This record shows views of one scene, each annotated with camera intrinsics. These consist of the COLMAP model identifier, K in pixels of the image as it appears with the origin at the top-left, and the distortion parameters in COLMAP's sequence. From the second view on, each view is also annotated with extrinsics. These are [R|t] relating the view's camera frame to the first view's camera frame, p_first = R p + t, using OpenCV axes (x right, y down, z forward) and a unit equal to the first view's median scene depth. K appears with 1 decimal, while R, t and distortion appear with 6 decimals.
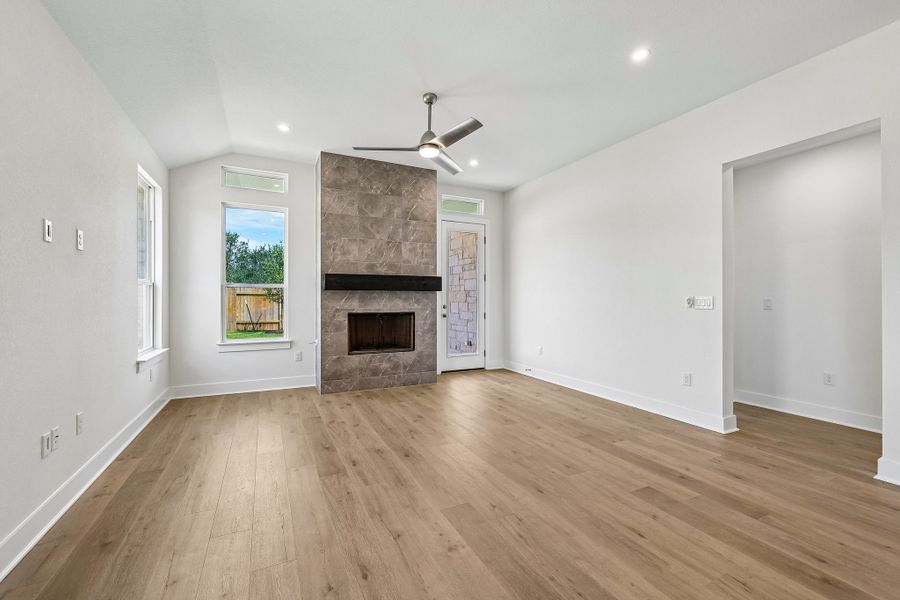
lens RADIAL K [[381.6, 0, 454.4], [0, 381.6, 297.4], [0, 0, 1]] dist [-0.001845, -0.000143]
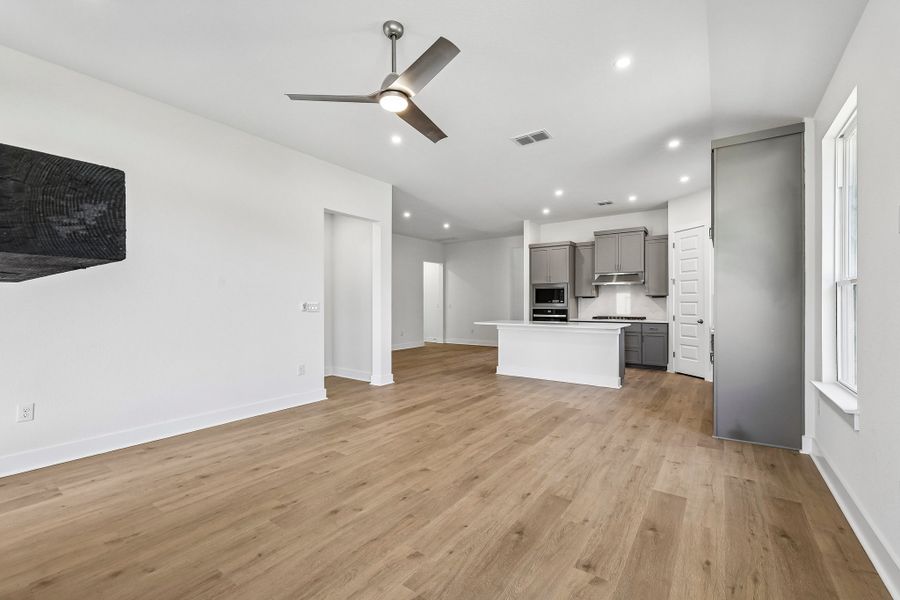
lens RADIAL K [[381.6, 0, 453.0], [0, 381.6, 303.3], [0, 0, 1]] dist [-0.001845, -0.000143]
pose [[-0.475945, -0.001770, 0.879473, -0.757232], [-0.004706, 0.999989, -0.000535, -0.000331], [-0.879463, -0.004393, -0.475948, 1.250985]]
